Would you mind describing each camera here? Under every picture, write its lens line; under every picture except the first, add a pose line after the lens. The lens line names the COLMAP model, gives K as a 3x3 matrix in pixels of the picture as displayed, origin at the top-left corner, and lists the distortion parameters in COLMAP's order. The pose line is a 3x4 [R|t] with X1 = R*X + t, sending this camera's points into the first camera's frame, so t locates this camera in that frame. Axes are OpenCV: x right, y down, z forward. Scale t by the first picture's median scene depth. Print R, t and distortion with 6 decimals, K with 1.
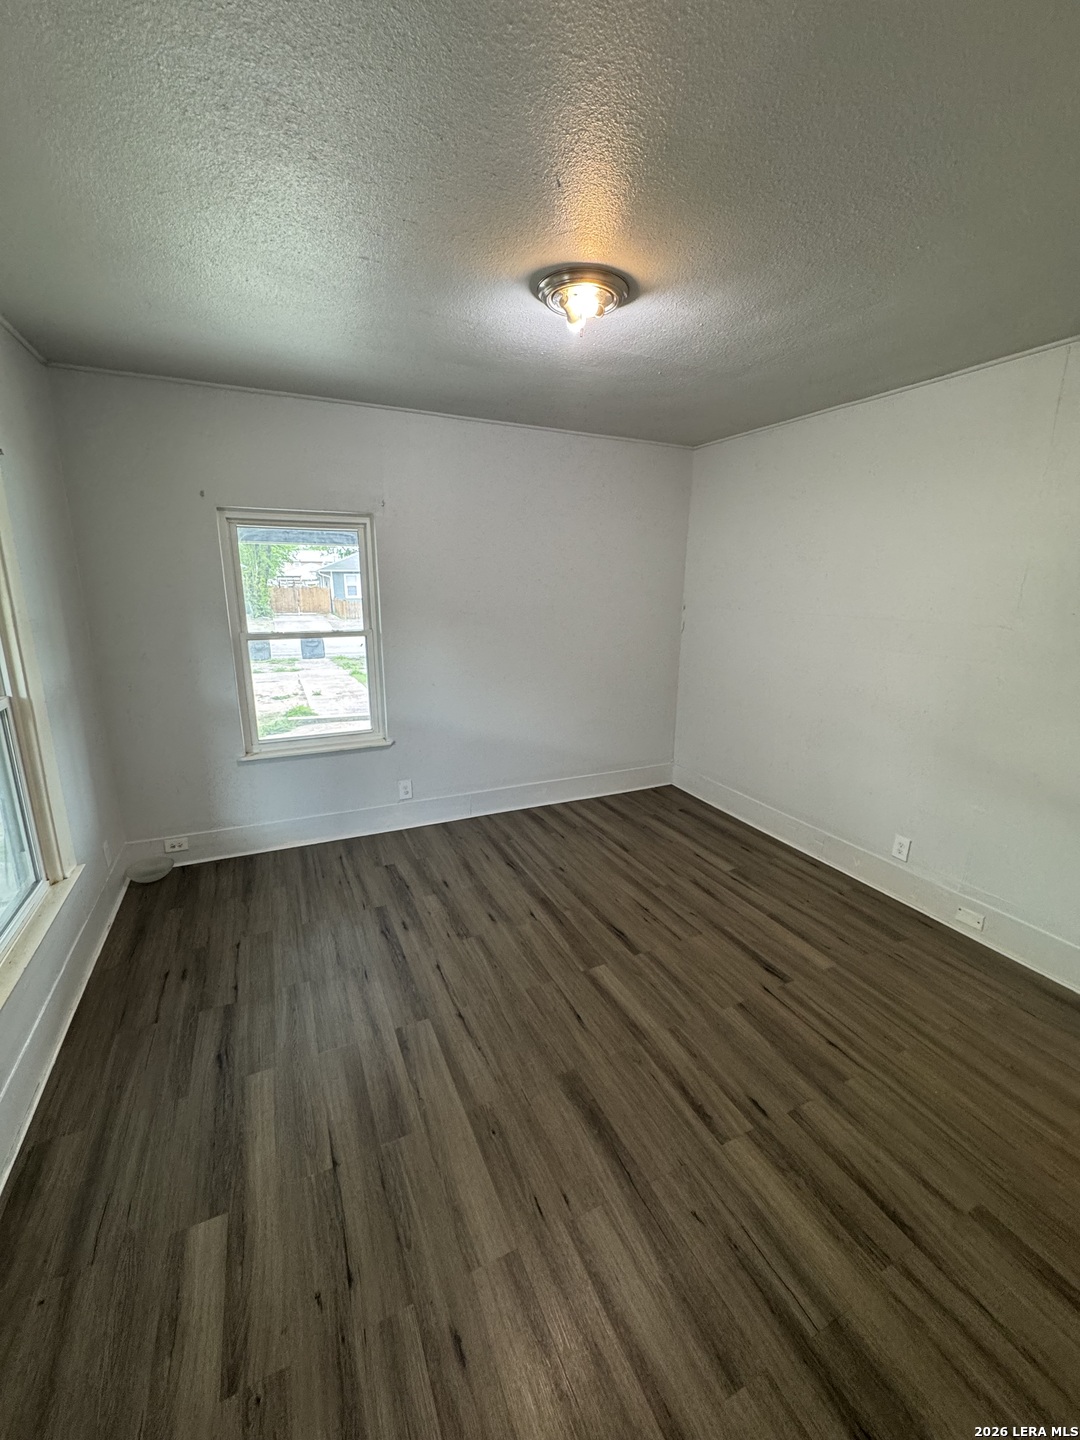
lens RADIAL K [[577.3, 0, 534.9], [0, 577.3, 715.9], [0, 0, 1]] dist [-0.007223, 0.001297]
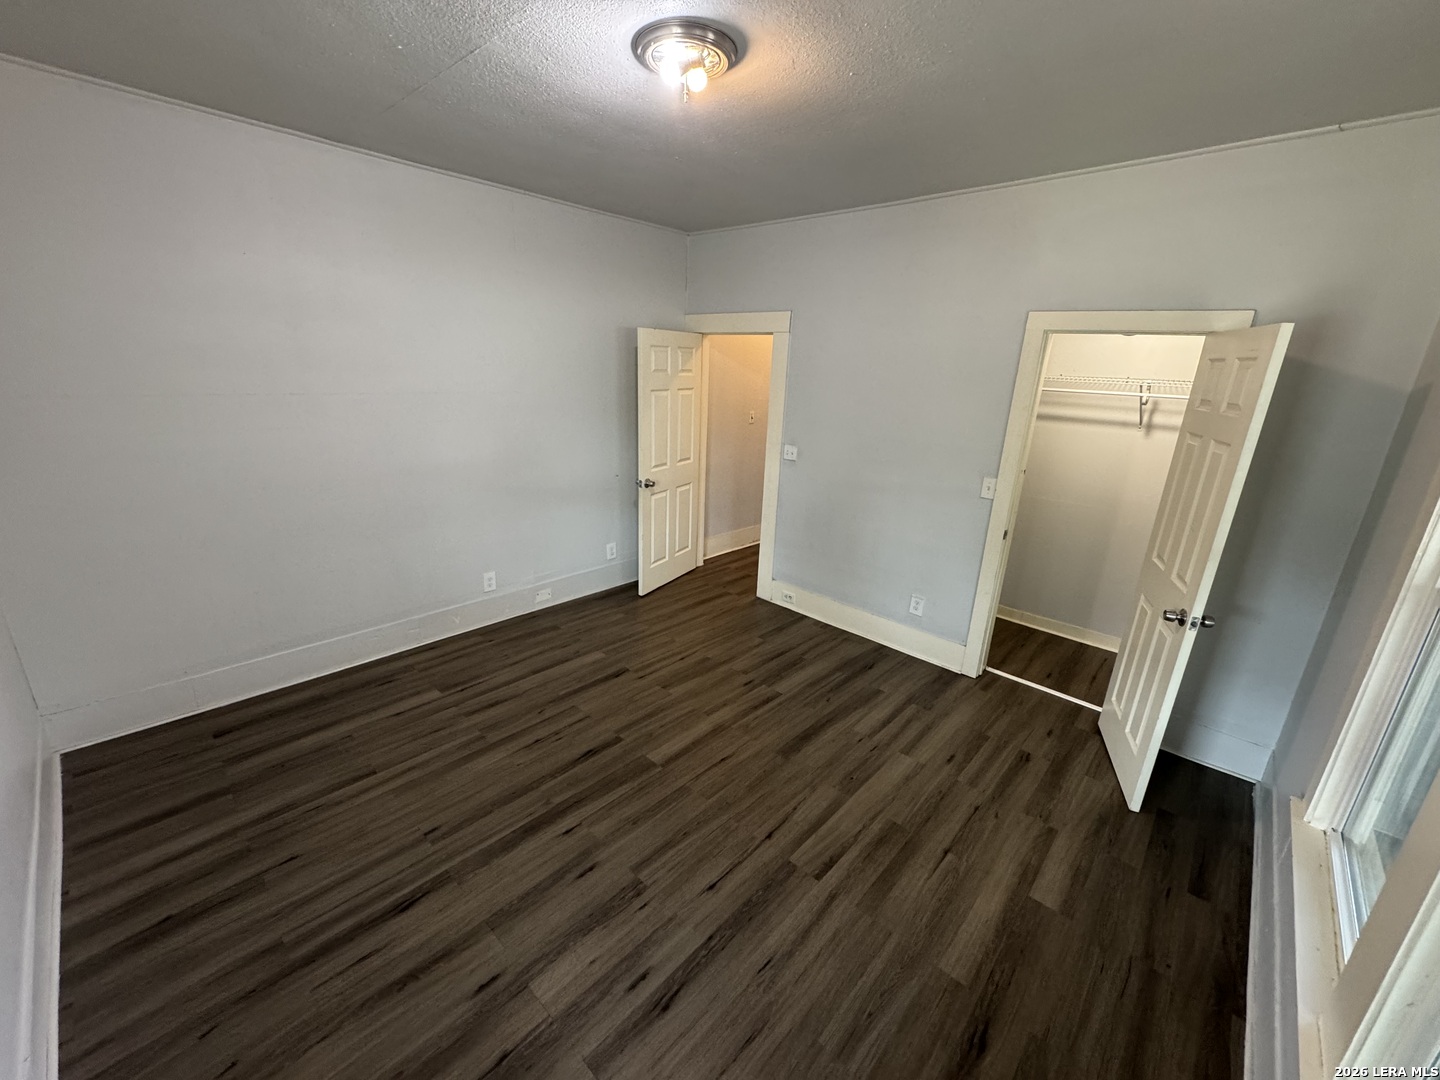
lens RADIAL K [[577.3, 0, 714.9], [0, 577.3, 539.7], [0, 0, 1]] dist [-0.007223, 0.001297]
pose [[-0.373376, -0.297335, 0.878739, -0.718775], [0.173901, 0.908018, 0.381133, -0.285934], [-0.911235, 0.295119, -0.287325, 1.091991]]
